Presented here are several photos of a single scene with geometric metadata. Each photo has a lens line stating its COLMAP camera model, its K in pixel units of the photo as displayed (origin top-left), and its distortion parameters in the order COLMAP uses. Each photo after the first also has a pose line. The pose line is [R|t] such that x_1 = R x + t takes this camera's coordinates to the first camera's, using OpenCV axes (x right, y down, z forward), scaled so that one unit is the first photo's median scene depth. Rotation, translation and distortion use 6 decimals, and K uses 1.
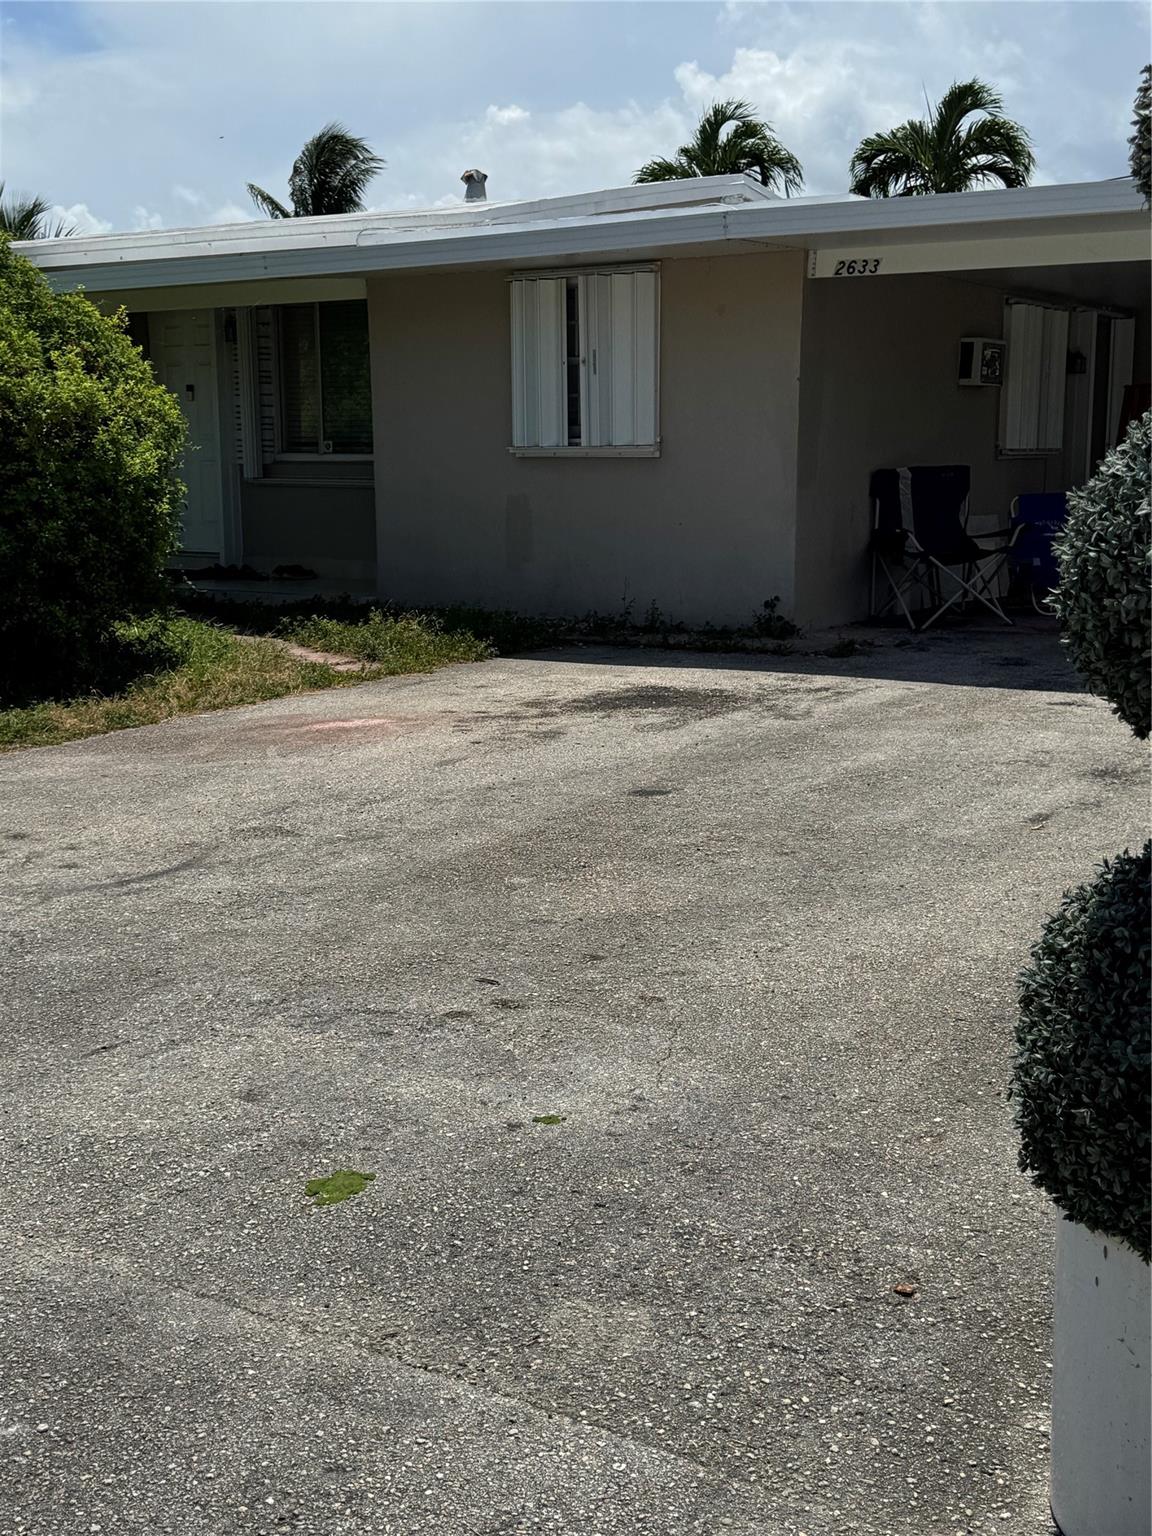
lens RADIAL K [[1810.4, 0, 576.1], [0, 1810.4, 746.1], [0, 0, 1]] dist [0.211735, -0.415308]
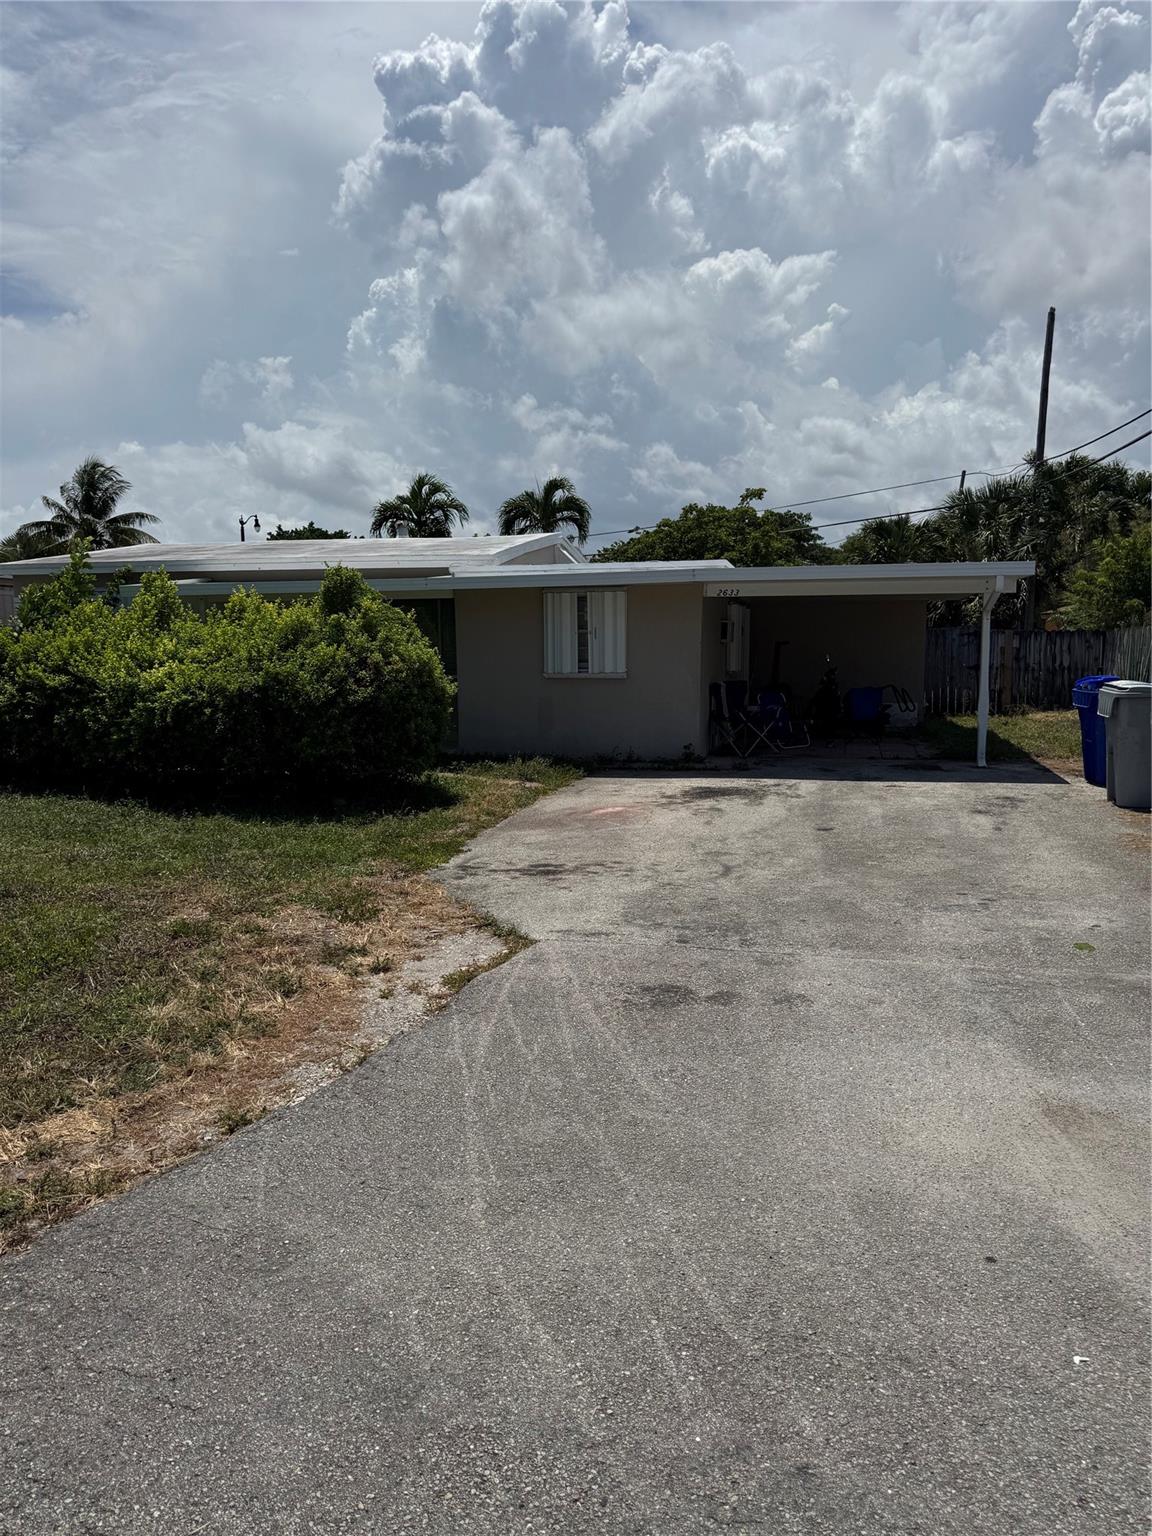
lens RADIAL K [[1068.2, 0, 576.0], [0, 1068.2, 768.0], [0, 0, 1]] dist [0.096388, -0.082109]
pose [[0.941755, -0.038578, 0.334080, -0.503846], [0.056382, 0.997450, -0.043758, -0.007865], [-0.331540, 0.060046, 0.941529, -0.144047]]
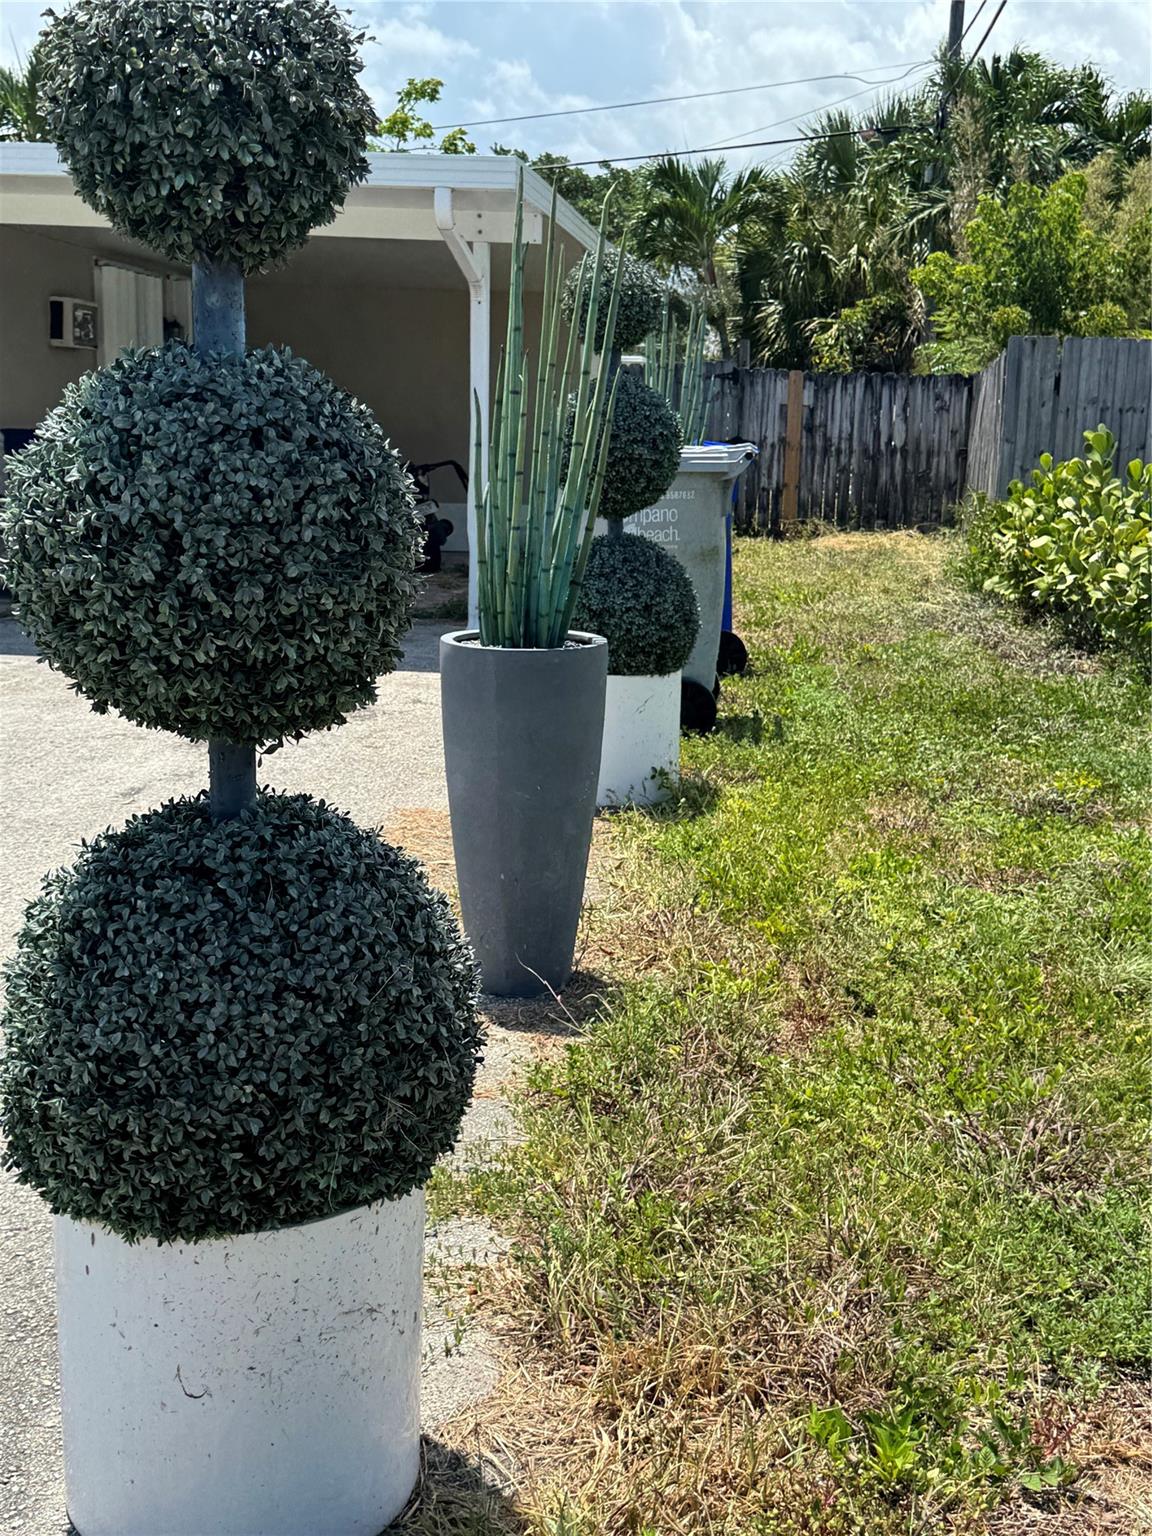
lens RADIAL K [[1819.0, 0, 576.0], [0, 1819.0, 768.0], [0, 0, 1]] dist [0.193539, -0.371218]
pose [[0.898576, -0.050368, 0.435917, 0.030688], [0.038306, 0.998602, 0.036420, -0.000291], [-0.437142, -0.016028, 0.899250, 0.003804]]
